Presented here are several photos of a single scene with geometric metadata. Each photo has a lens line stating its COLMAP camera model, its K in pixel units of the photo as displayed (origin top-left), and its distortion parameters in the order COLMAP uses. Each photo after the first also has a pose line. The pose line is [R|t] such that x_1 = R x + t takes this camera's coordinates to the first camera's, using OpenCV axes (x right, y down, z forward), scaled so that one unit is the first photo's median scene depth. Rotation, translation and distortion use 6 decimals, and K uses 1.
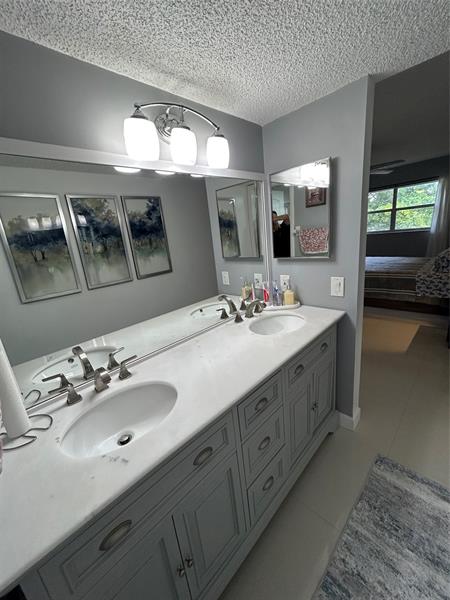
lens RADIAL K [[242.0, 0, 221.0], [0, 242.0, 301.2], [0, 0, 1]] dist [-0.002249, 0.000100]
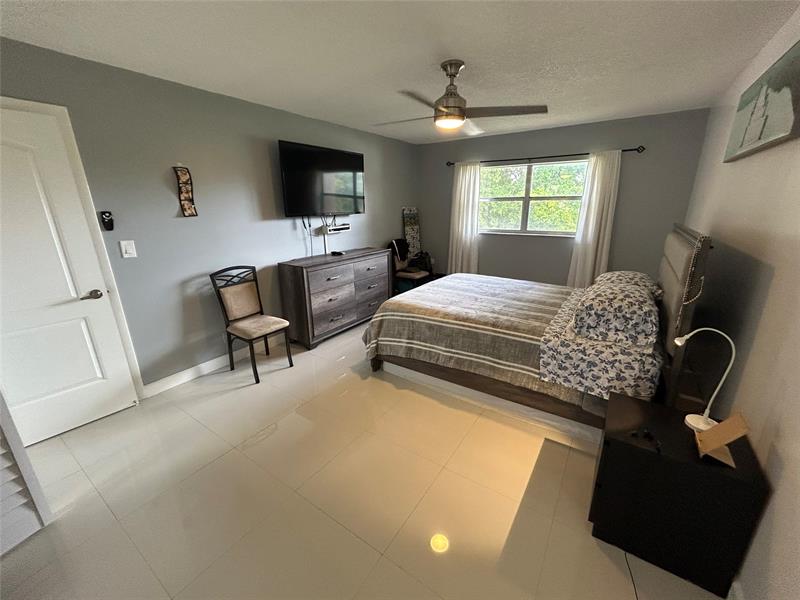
lens RADIAL K [[322.7, 0, 405.7], [0, 322.7, 299.6], [0, 0, 1]] dist [-0.002249, 0.000100]
pose [[0.973234, 0.040410, 0.226235, 0.379543], [-0.041228, 0.999149, -0.001110, -0.168474], [-0.226088, -0.008247, 0.974072, 0.417200]]
